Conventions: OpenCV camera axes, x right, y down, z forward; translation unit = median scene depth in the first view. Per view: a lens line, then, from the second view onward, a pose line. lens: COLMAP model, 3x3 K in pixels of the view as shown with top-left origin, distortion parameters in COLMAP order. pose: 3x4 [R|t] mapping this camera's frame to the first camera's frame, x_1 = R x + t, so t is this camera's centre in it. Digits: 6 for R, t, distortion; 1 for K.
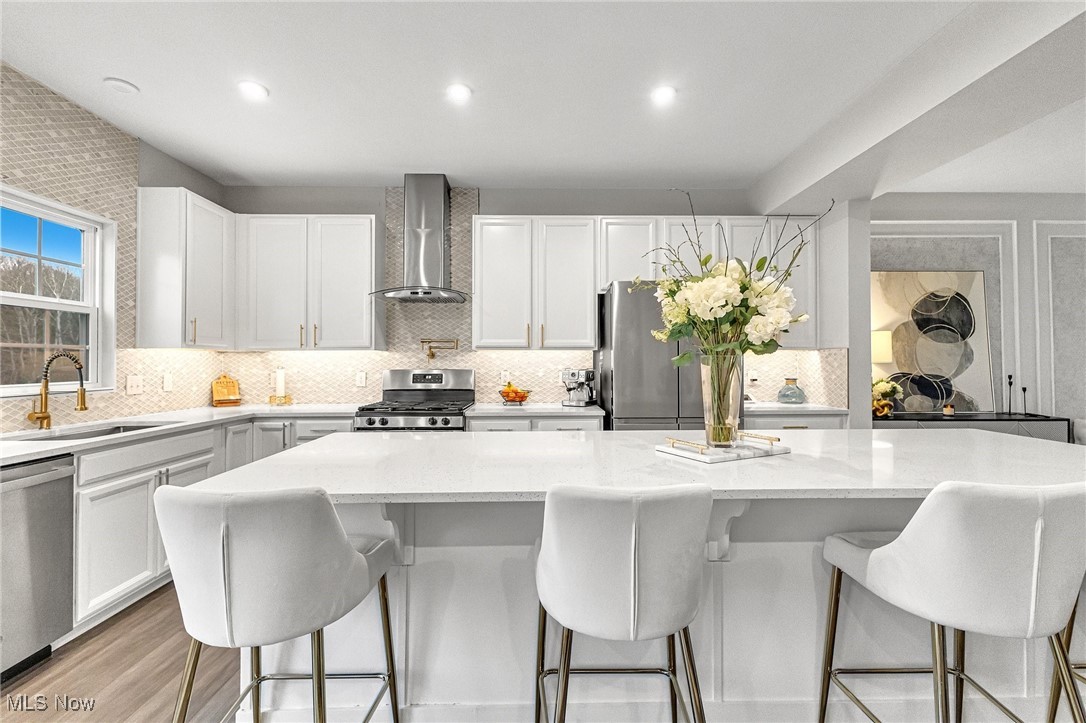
lens RADIAL K [[477.3, 0, 549.6], [0, 477.3, 362.3], [0, 0, 1]] dist [0.015249, -0.003571]
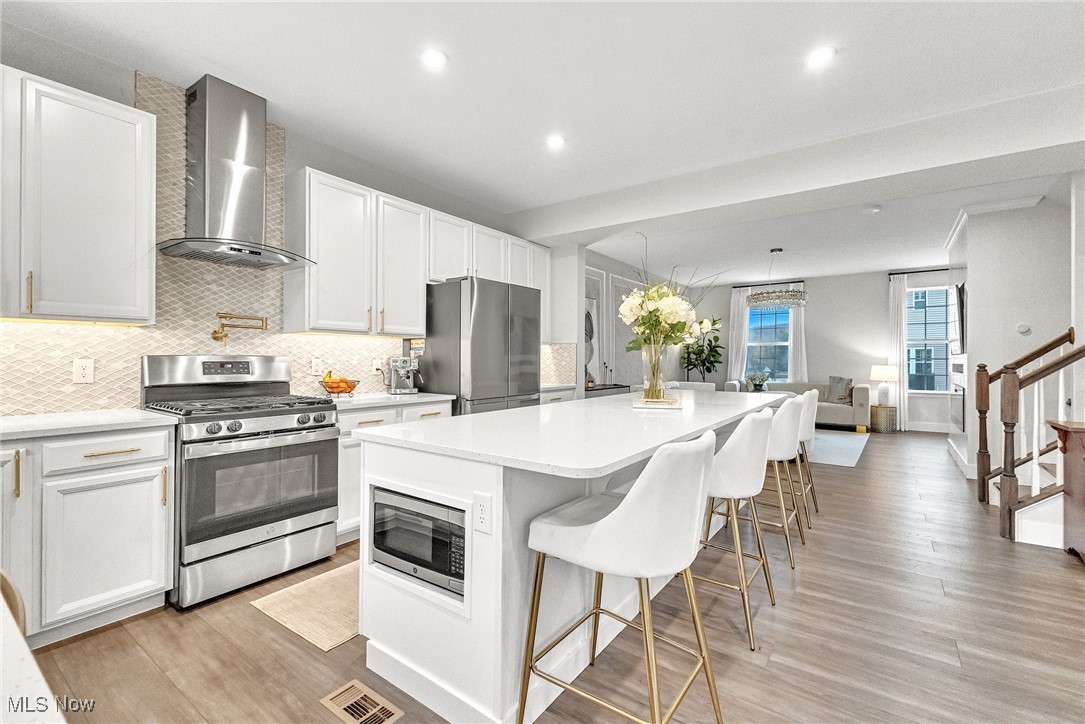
lens RADIAL K [[476.9, 0, 546.1], [0, 476.9, 357.6], [0, 0, 1]] dist [0.015249, -0.003571]
pose [[0.598995, 0.006424, 0.800727, -0.552955], [-0.005081, 0.999978, -0.004221, 0.018887], [-0.800737, -0.001540, 0.599015, 0.177231]]
